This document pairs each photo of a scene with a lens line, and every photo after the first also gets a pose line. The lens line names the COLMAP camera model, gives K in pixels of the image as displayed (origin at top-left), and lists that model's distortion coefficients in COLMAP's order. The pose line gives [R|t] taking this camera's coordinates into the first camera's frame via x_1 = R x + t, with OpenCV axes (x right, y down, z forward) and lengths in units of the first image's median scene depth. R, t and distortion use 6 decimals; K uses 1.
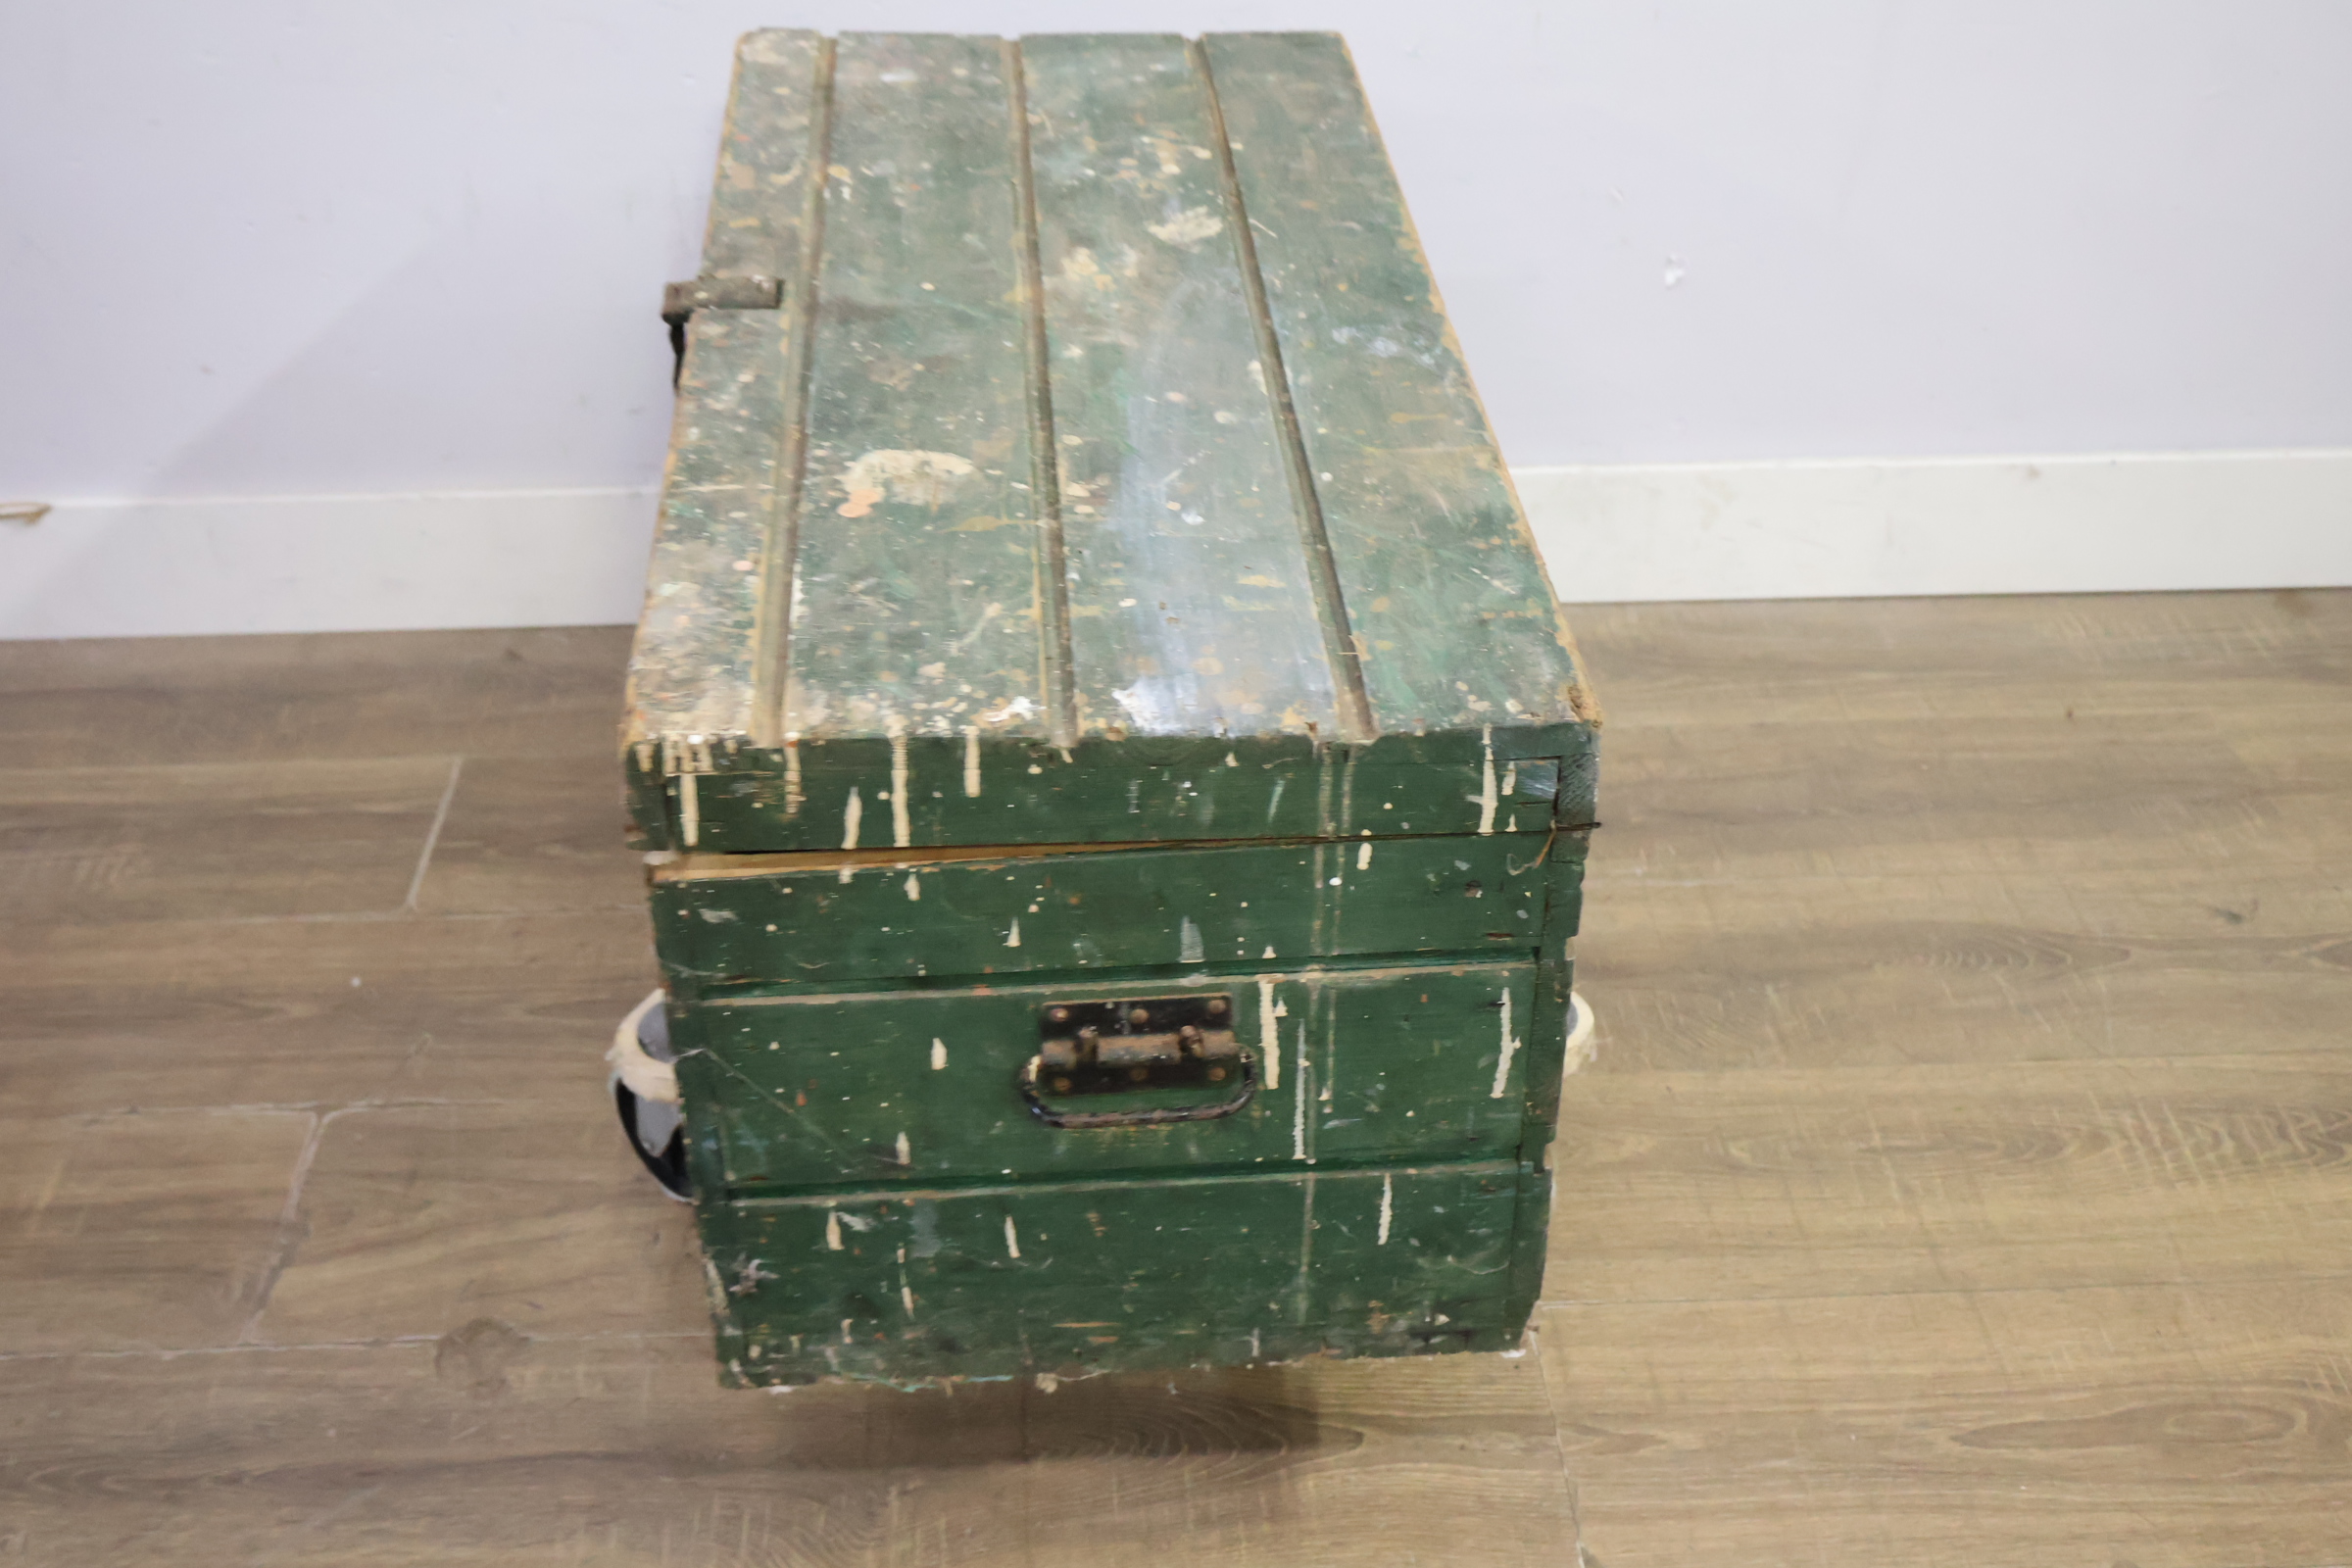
lens RADIAL K [[2617.0, 0, 1162.1], [0, 2617.0, 778.2], [0, 0, 1]] dist [0.005242, 0.000000]
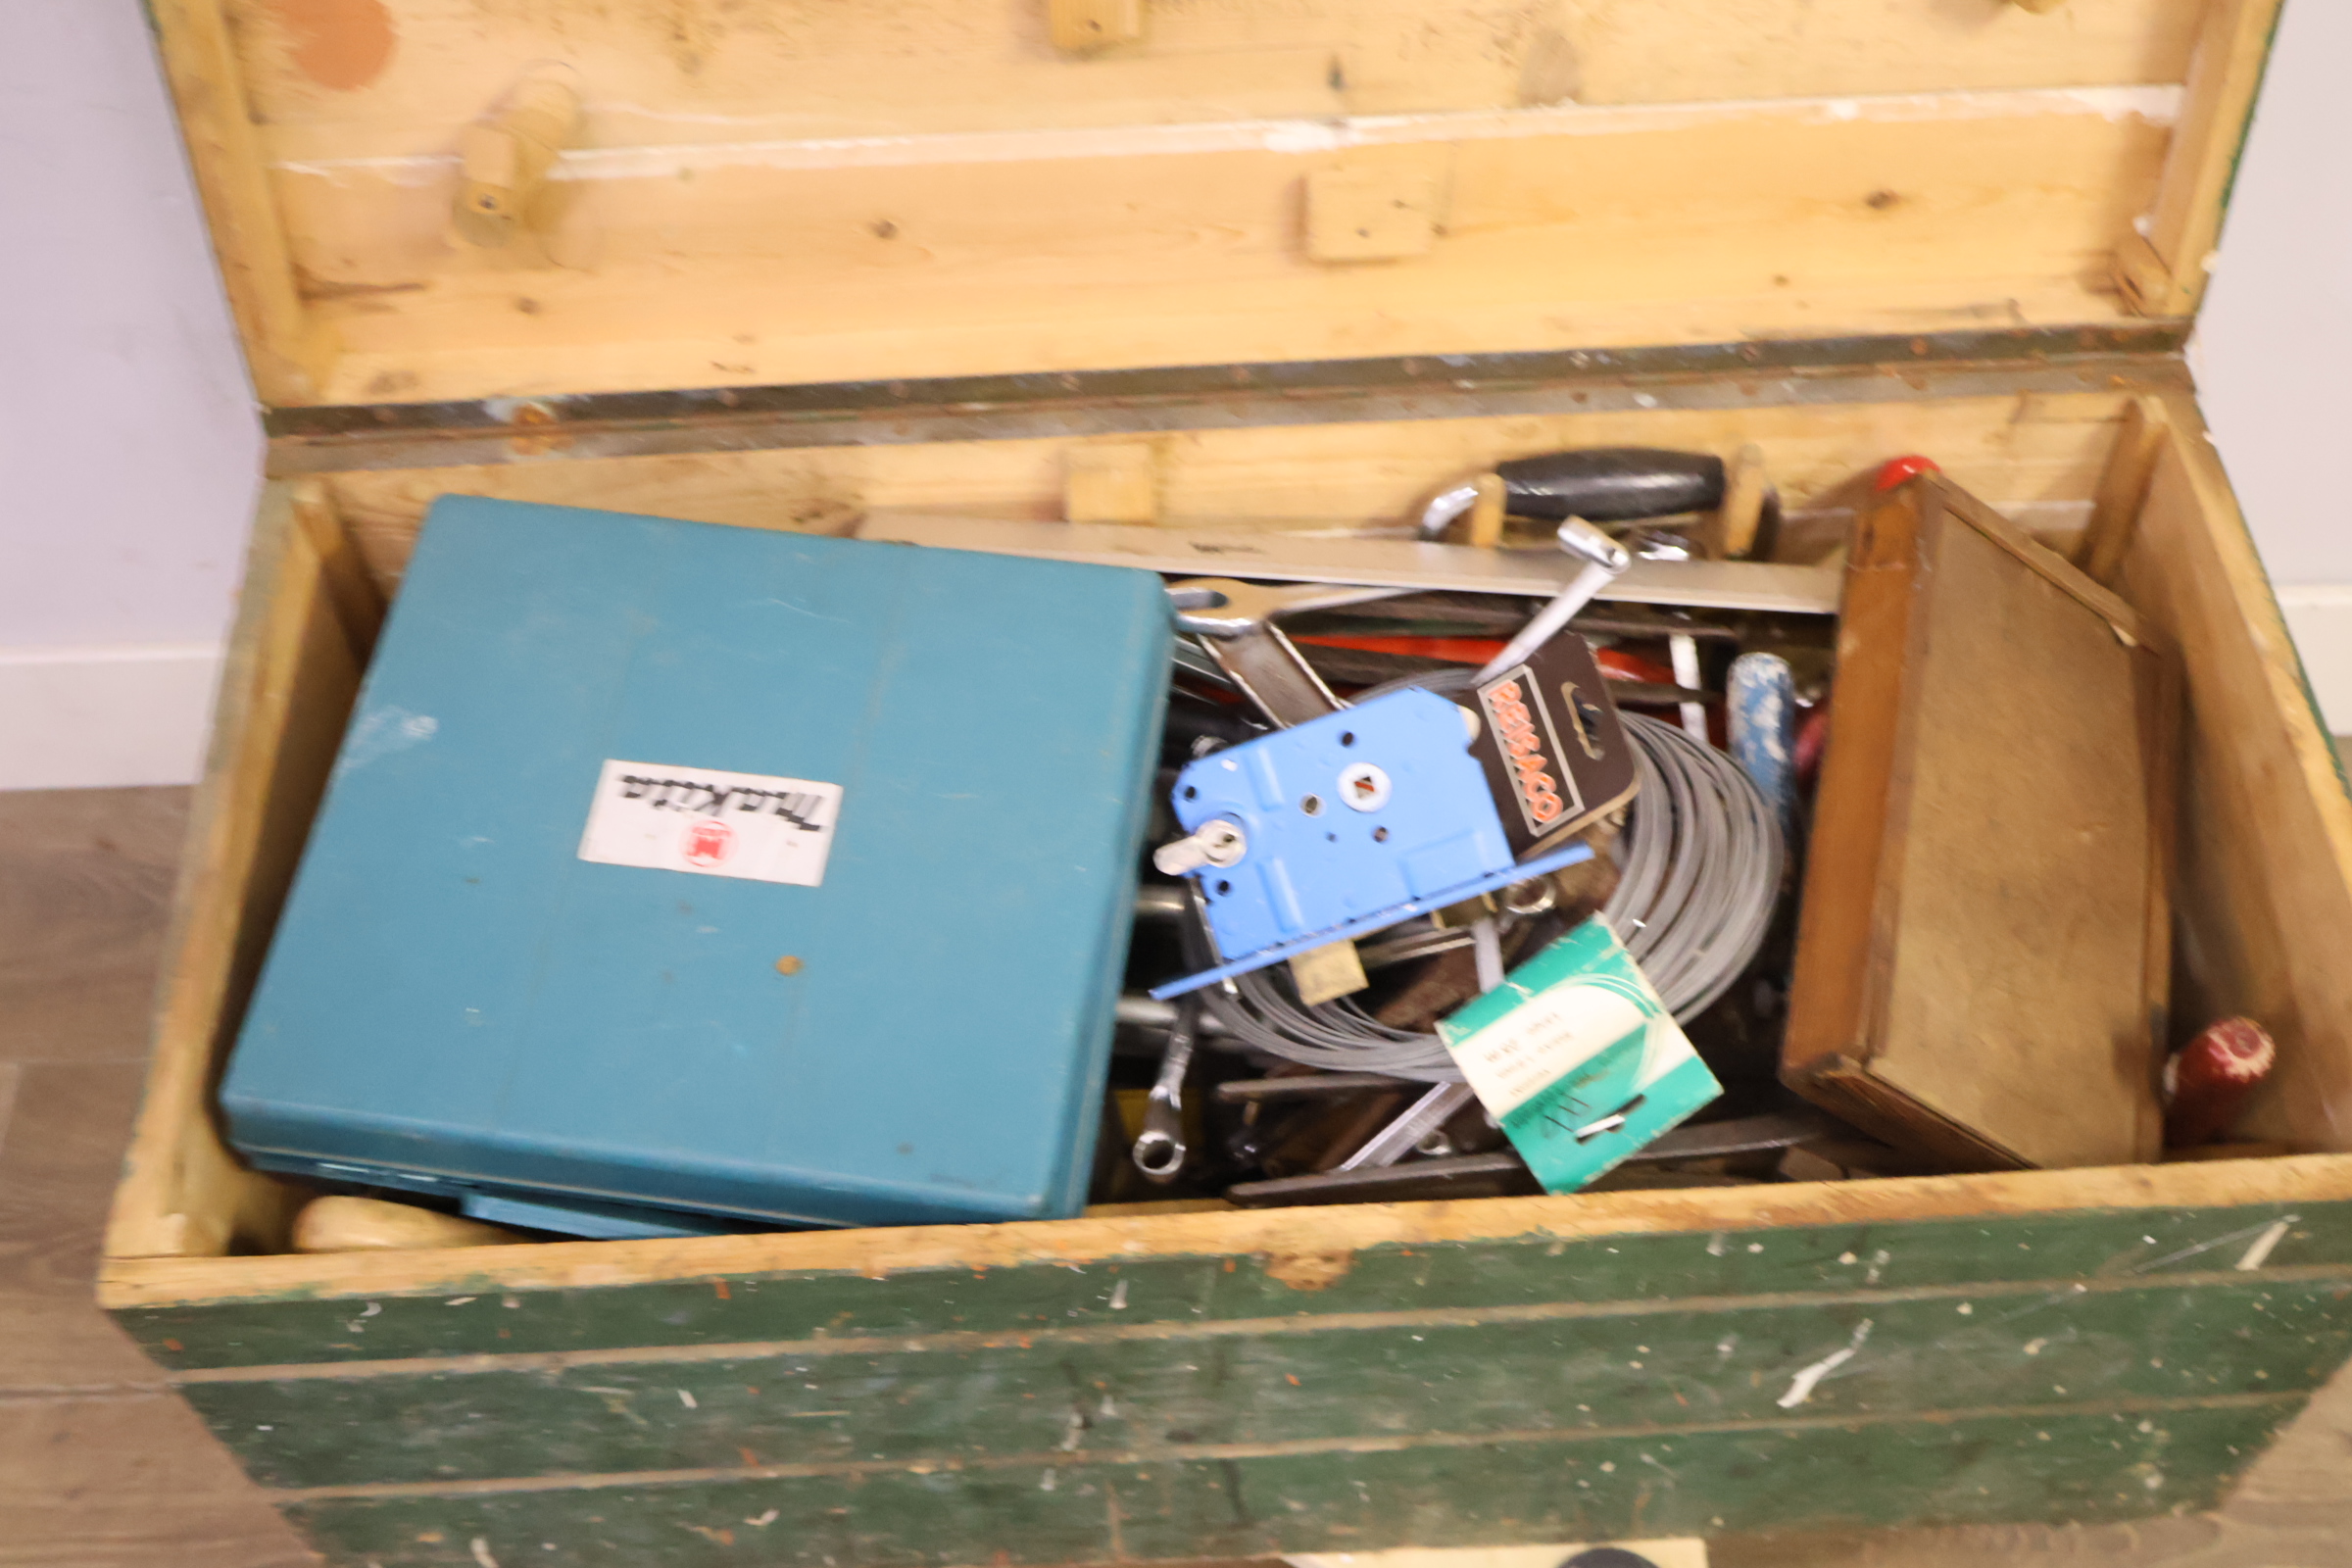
lens RADIAL K [[2617.0, 0, 1172.7], [0, 2617.0, 784.6], [0, 0, 1]] dist [0.005242, 0.000000]
pose [[0.998904, 0.008873, -0.045949, 0.121040], [0.007690, 0.937387, 0.348203, -0.424894], [0.046161, -0.348175, 0.936292, 0.417297]]
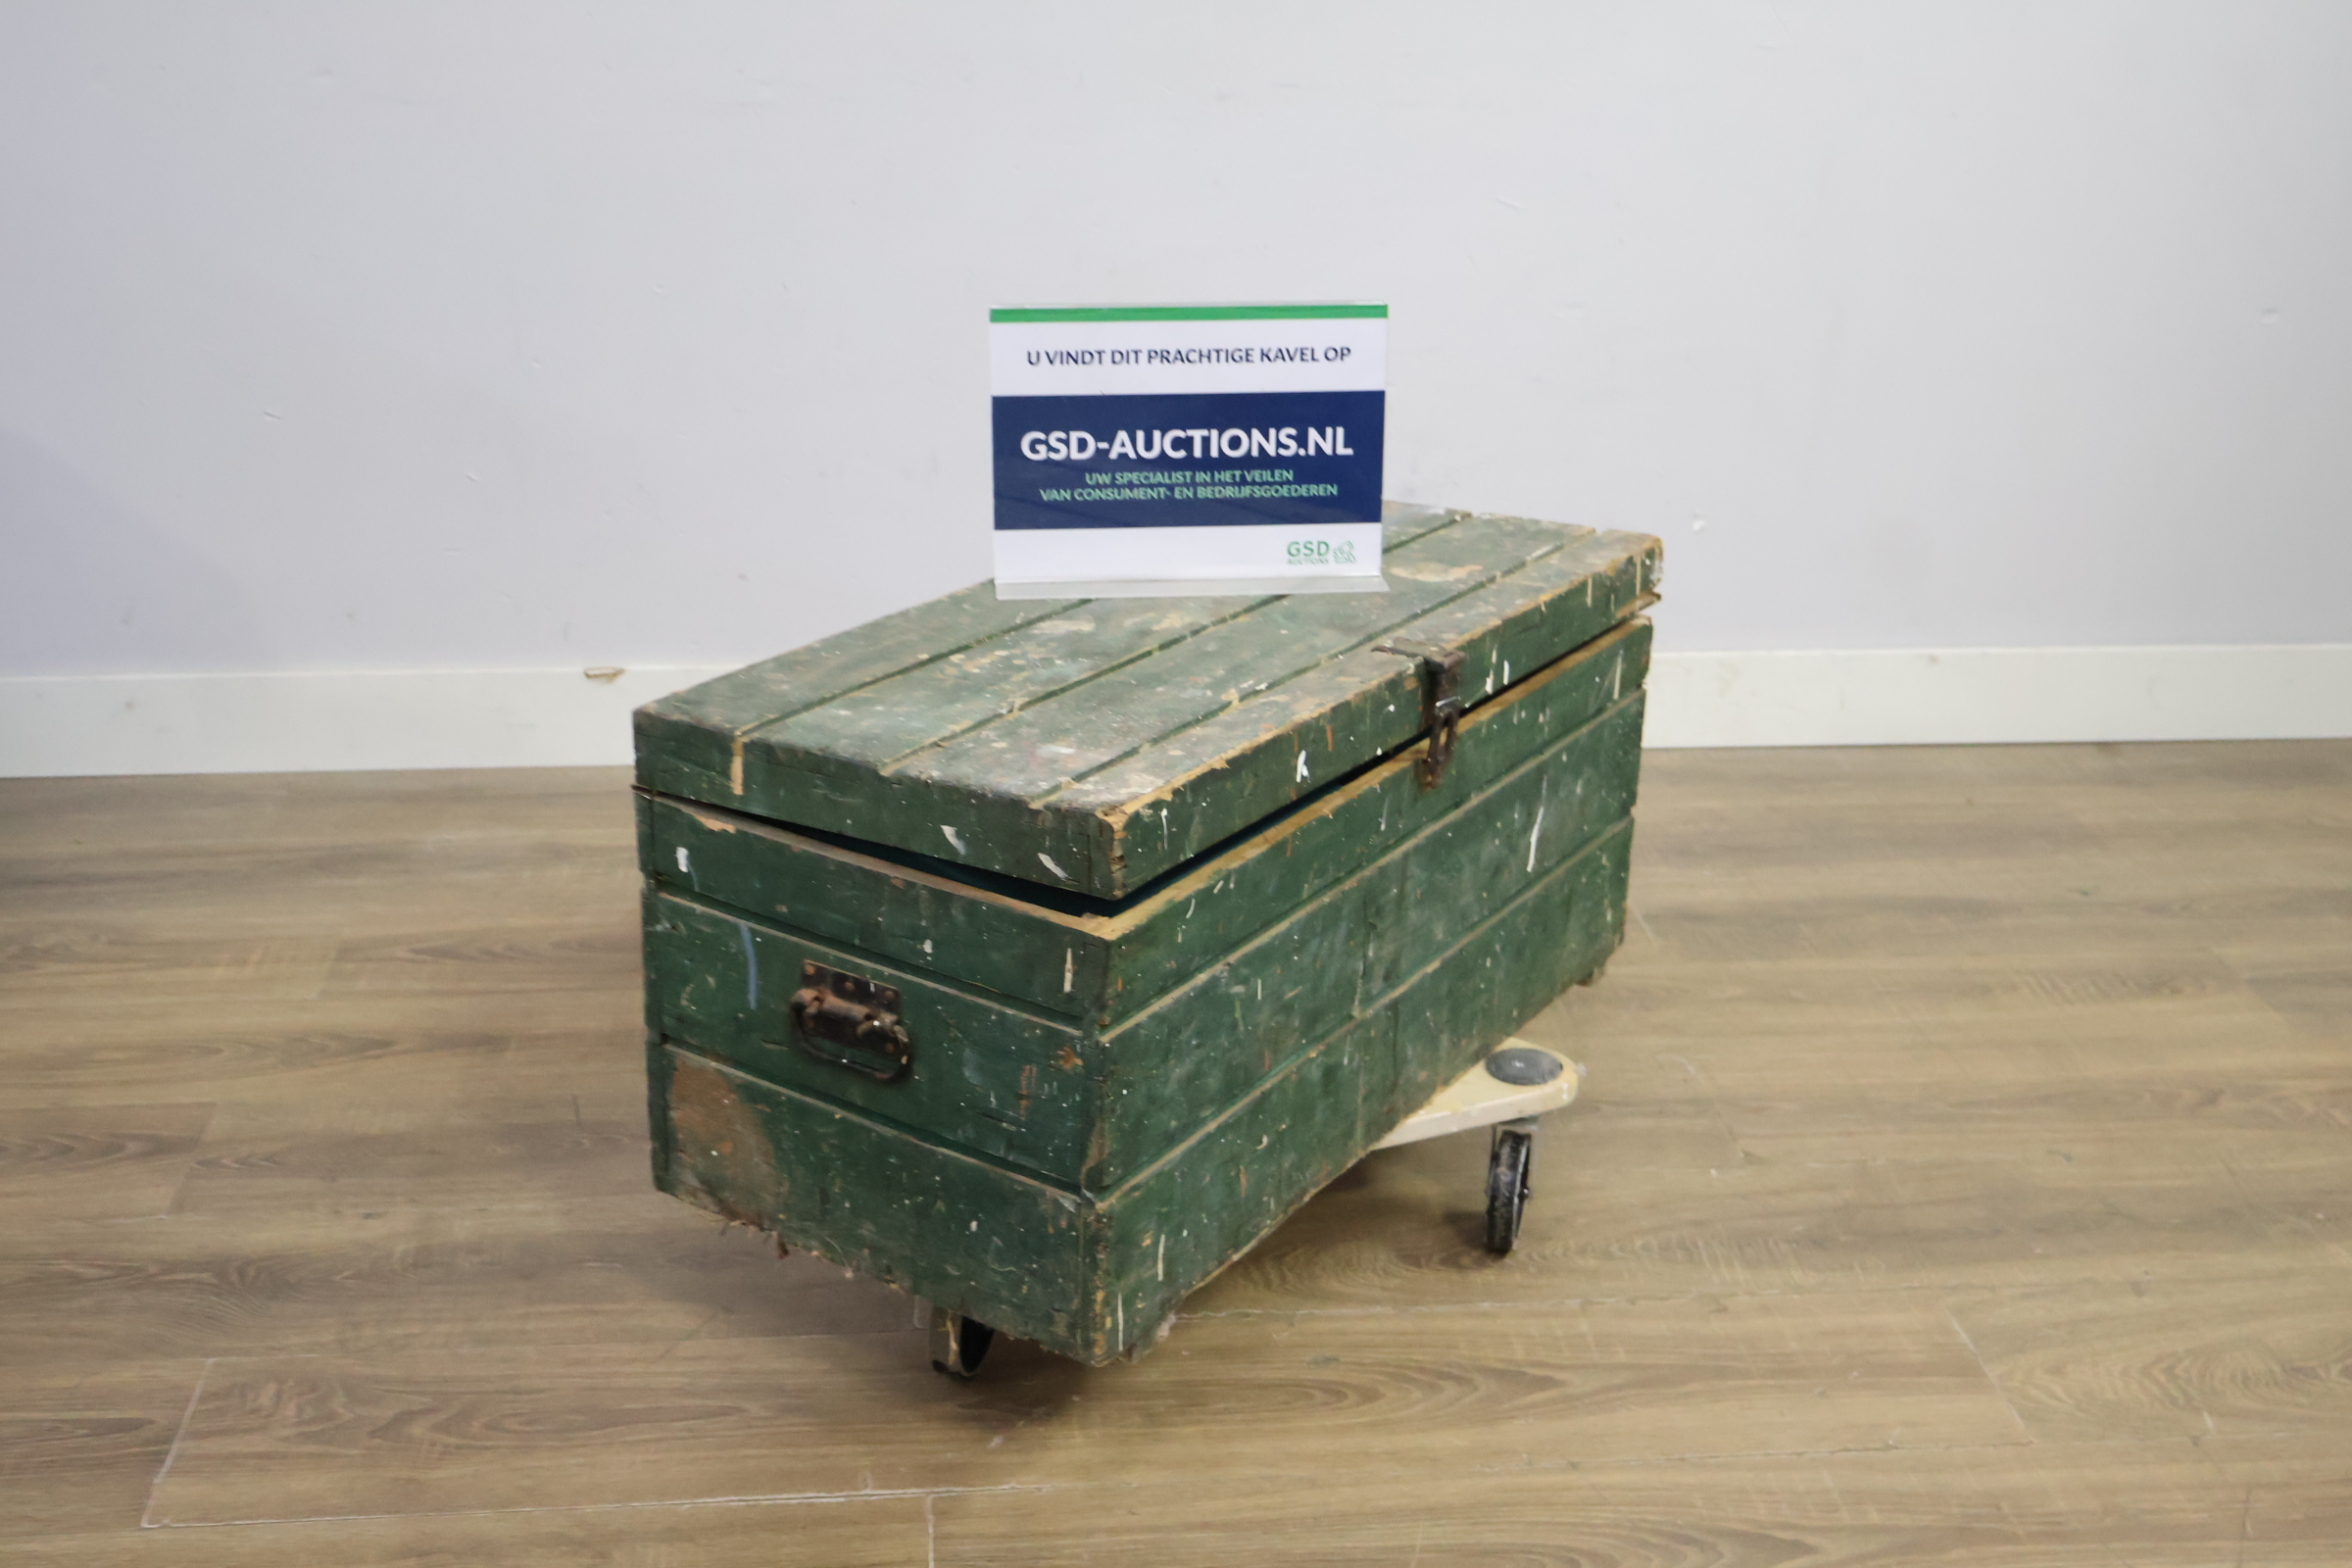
lens RADIAL K [[2617.0, 0, 1171.5], [0, 2617.0, 784.7], [0, 0, 1]] dist [0.005242, 0.000000]
pose [[0.998126, 0.001148, 0.061189, -0.265997], [0.011310, 0.979143, -0.202859, 0.341151], [-0.060146, 0.203171, 0.977294, -0.586410]]
